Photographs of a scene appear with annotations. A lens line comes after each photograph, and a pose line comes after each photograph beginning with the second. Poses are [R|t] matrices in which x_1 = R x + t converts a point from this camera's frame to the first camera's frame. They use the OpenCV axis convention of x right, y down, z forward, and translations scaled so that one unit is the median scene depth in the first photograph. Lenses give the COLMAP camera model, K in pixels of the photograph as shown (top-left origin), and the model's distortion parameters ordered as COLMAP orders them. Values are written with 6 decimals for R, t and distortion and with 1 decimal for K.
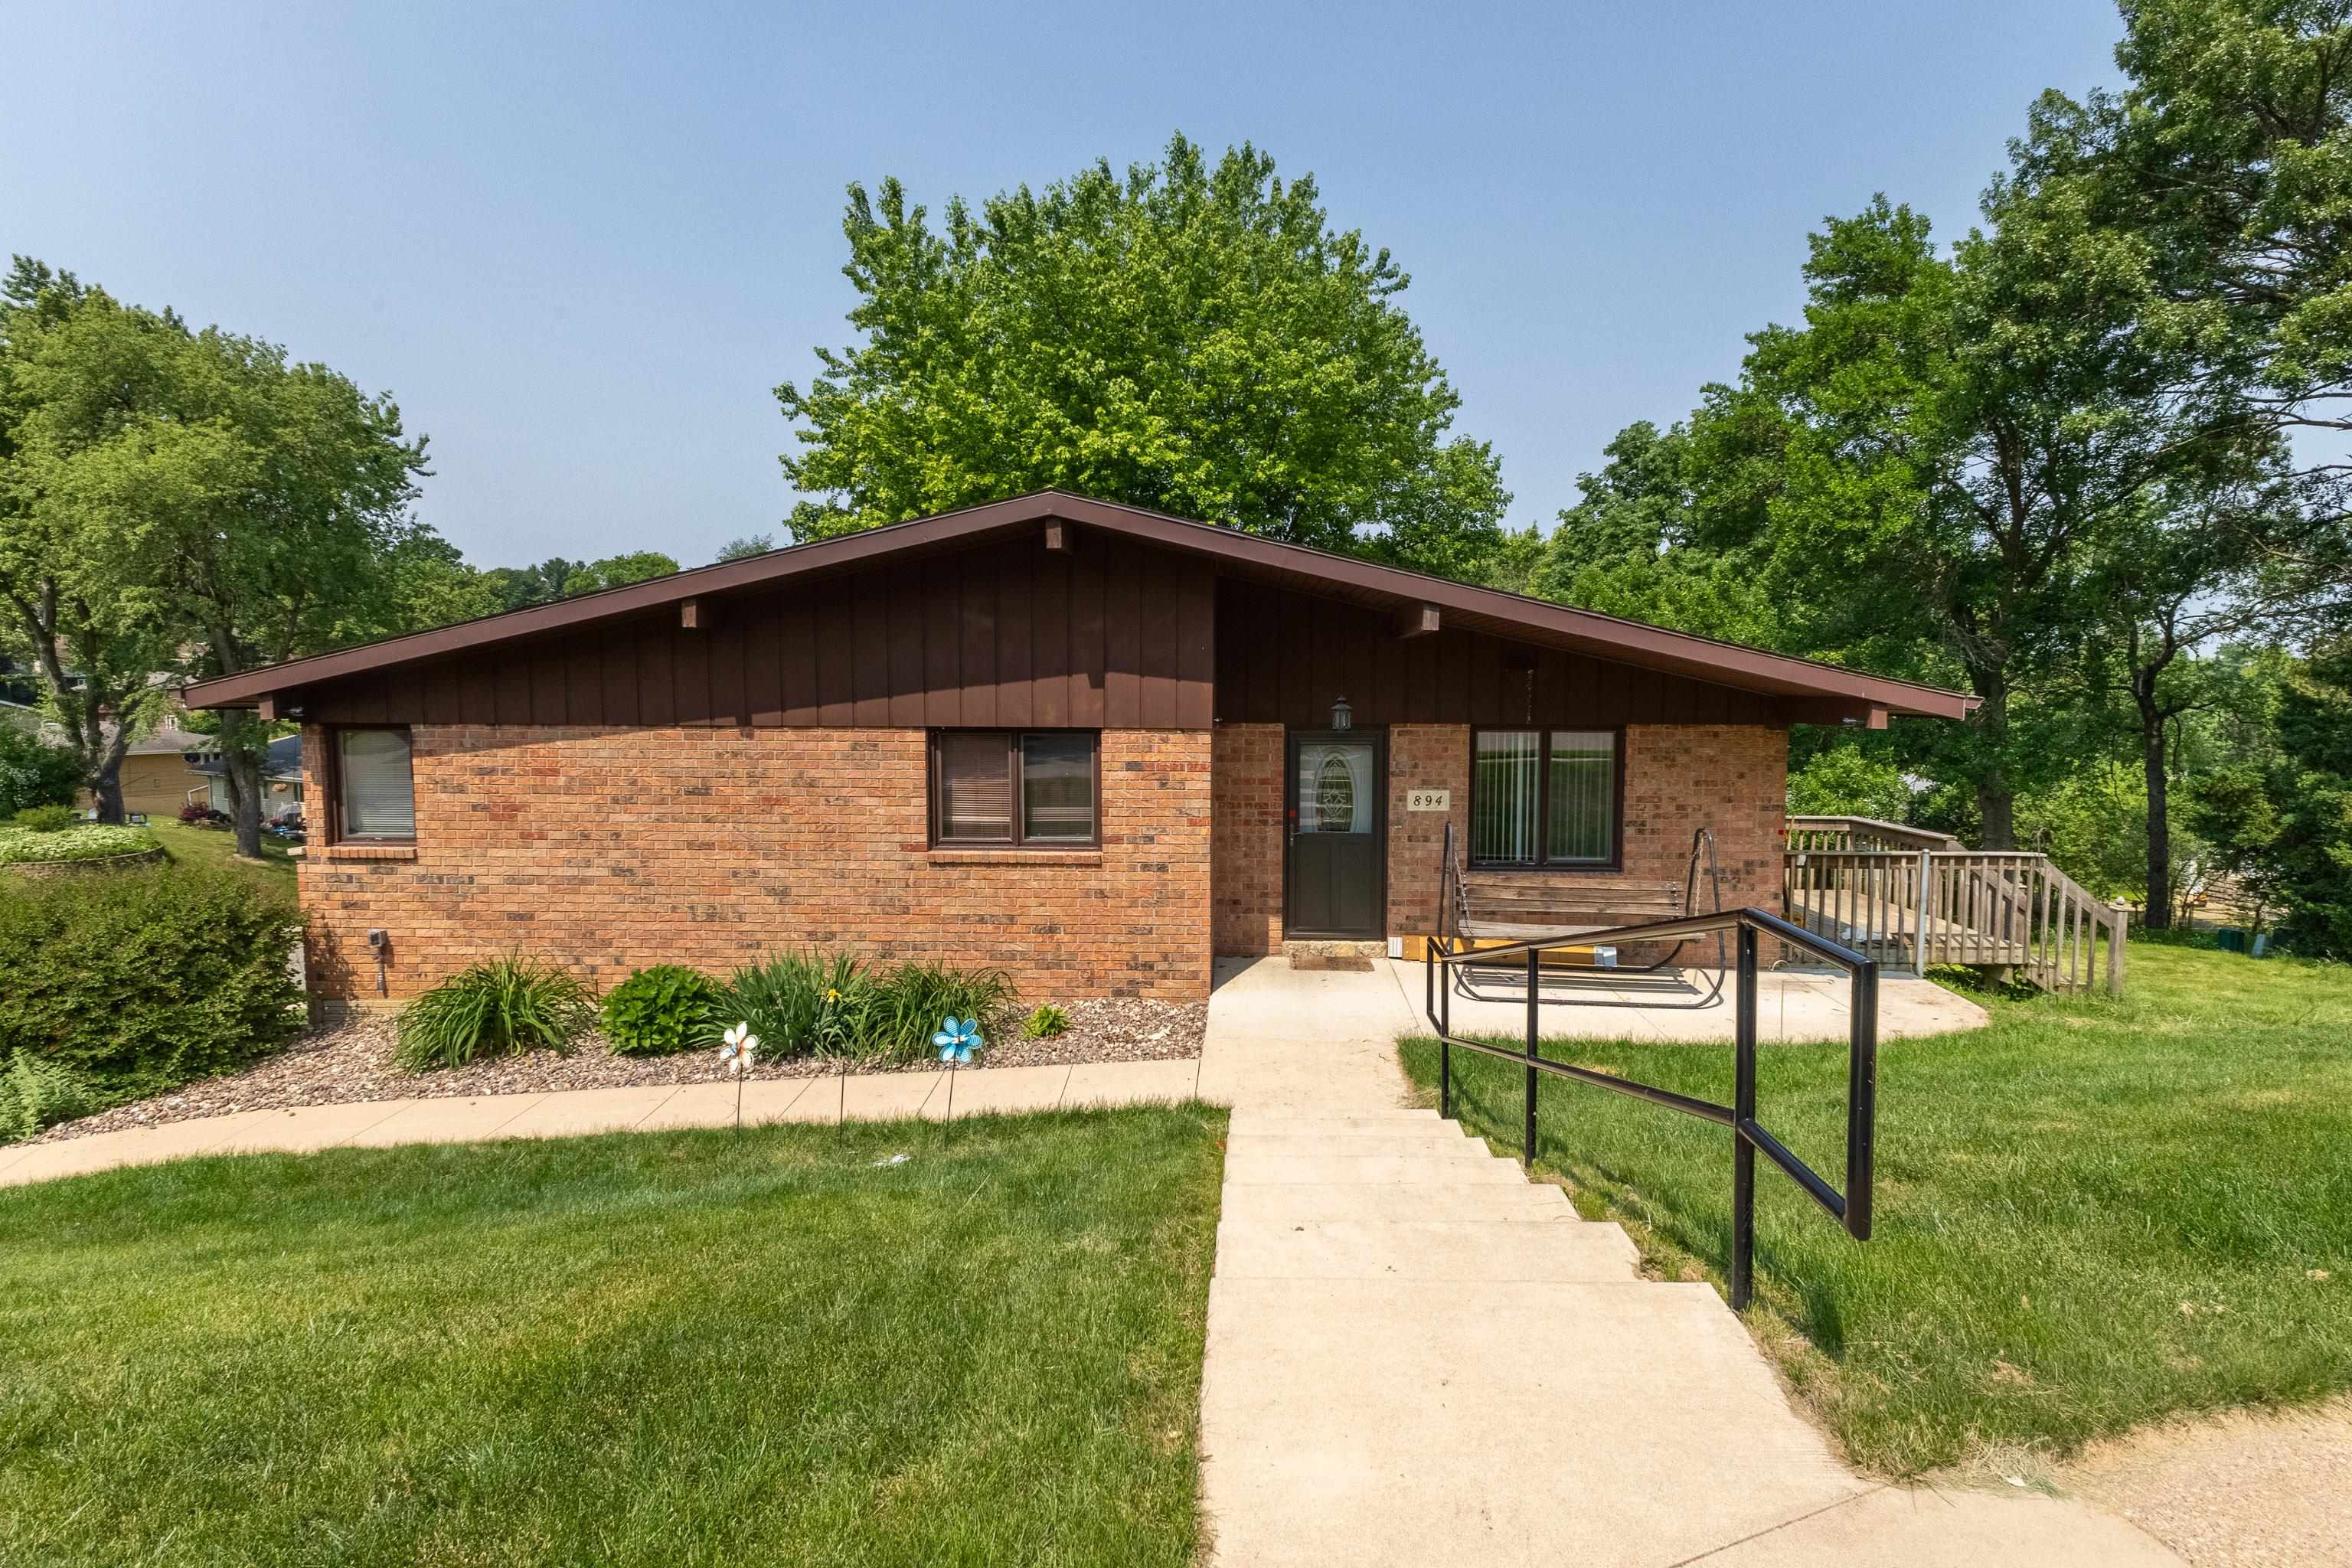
lens RADIAL K [[1034.6, 0, 1179.0], [0, 1034.6, 776.3], [0, 0, 1]] dist [0.009014, -0.000850]
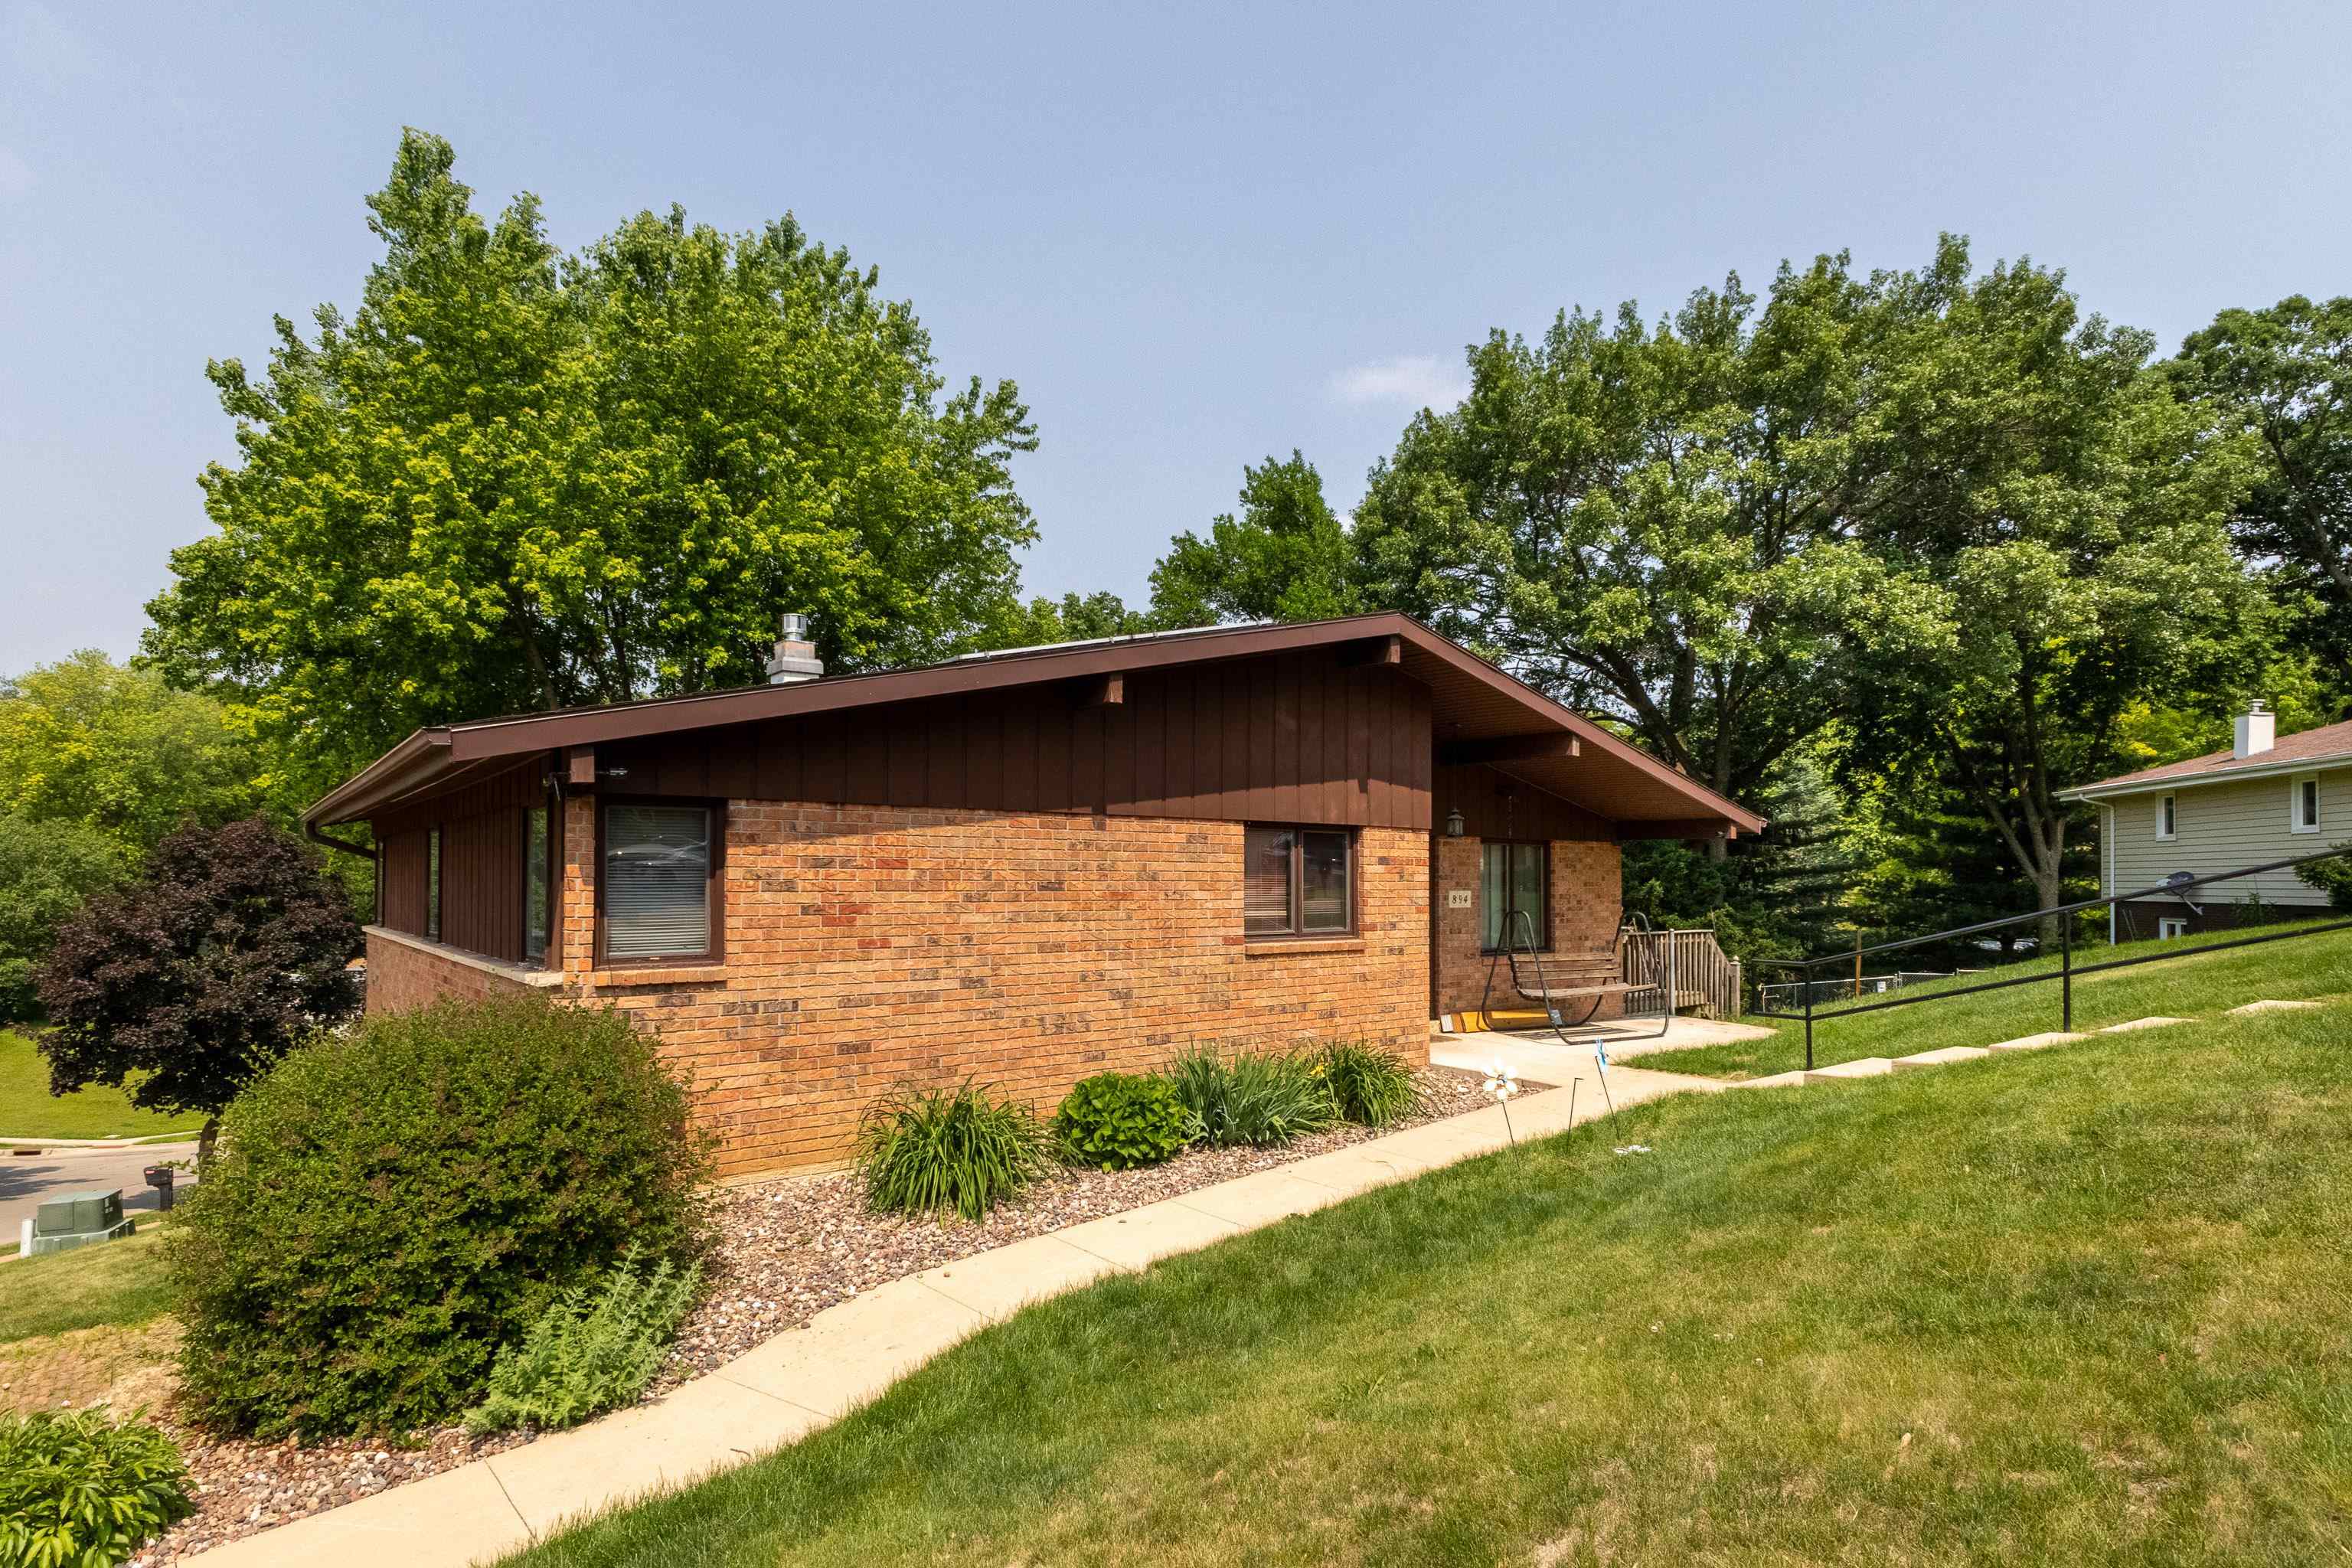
lens RADIAL K [[1209.4, 0, 1102.3], [0, 1209.4, 871.9], [0, 0, 1]] dist [0.025302, -0.002475]
pose [[0.782222, 0.003821, 0.622988, -1.074948], [0.049590, 0.996426, -0.068376, 0.075081], [-0.621023, 0.084379, 0.779237, 0.160086]]
